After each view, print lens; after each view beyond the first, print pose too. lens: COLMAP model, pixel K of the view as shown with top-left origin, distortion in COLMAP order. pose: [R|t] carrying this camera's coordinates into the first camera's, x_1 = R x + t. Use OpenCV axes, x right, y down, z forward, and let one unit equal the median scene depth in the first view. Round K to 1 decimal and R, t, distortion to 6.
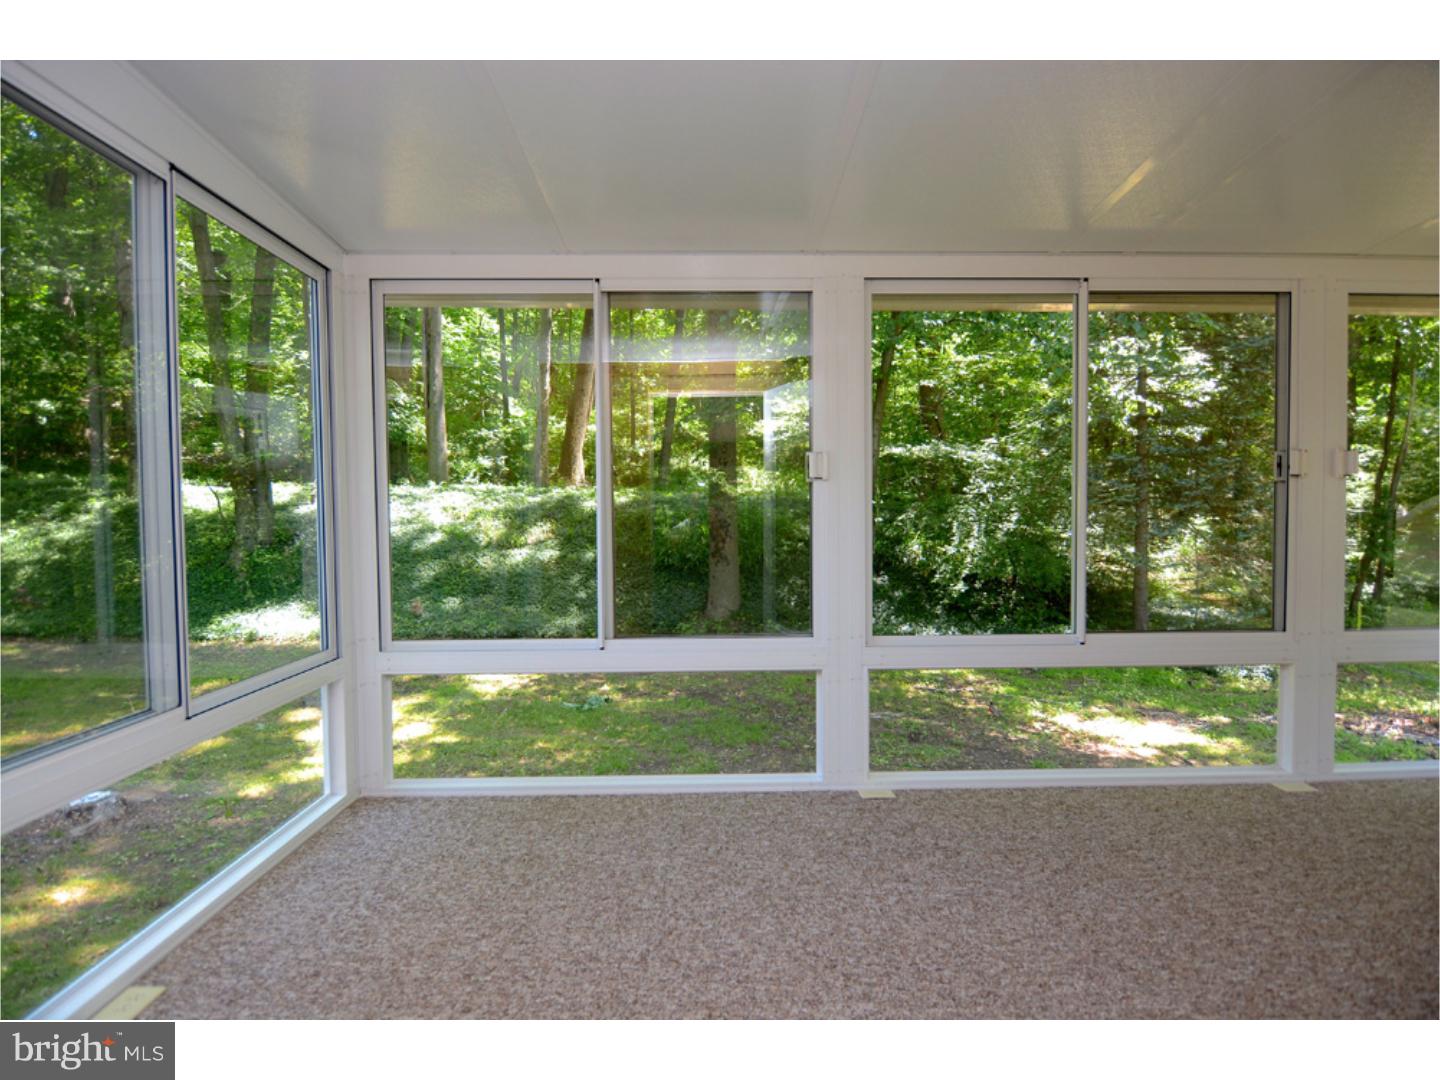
lens RADIAL K [[763.7, 0, 716.5], [0, 763.7, 541.7], [0, 0, 1]] dist [-0.005490, -0.009775]
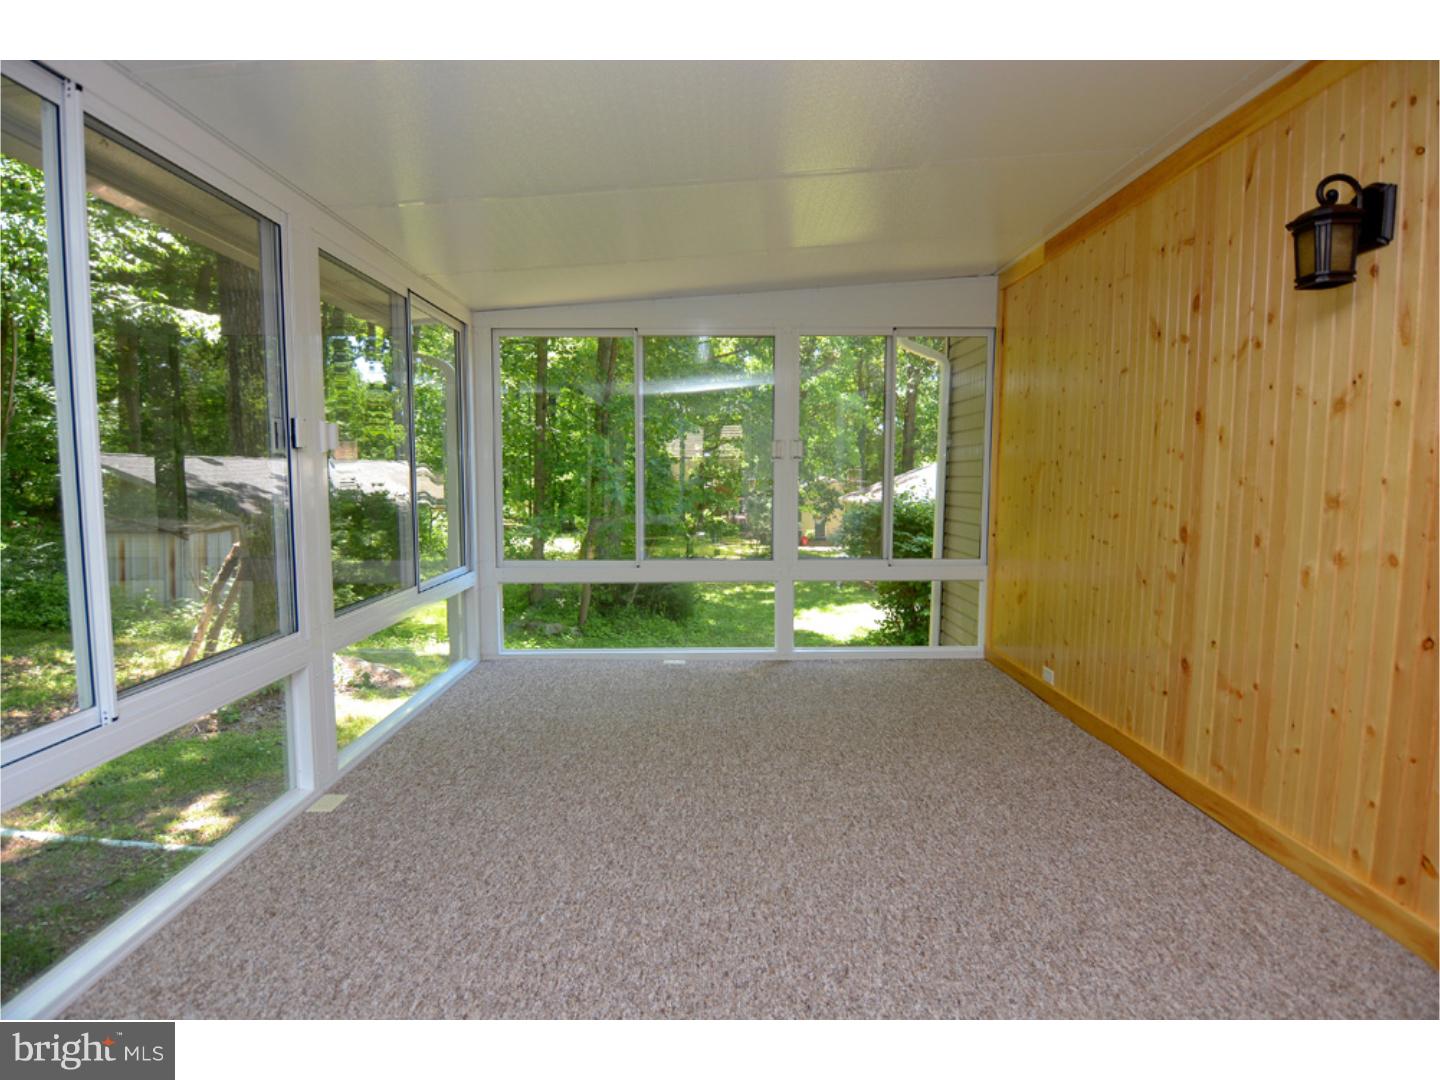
lens RADIAL K [[763.7, 0, 719.9], [0, 763.7, 539.2], [0, 0, 1]] dist [-0.005490, -0.009775]
pose [[0.999838, 0.002162, -0.017892, 0.043461], [-0.001354, 0.998984, 0.045038, 0.014188], [0.017971, -0.045007, 0.998825, -0.570676]]
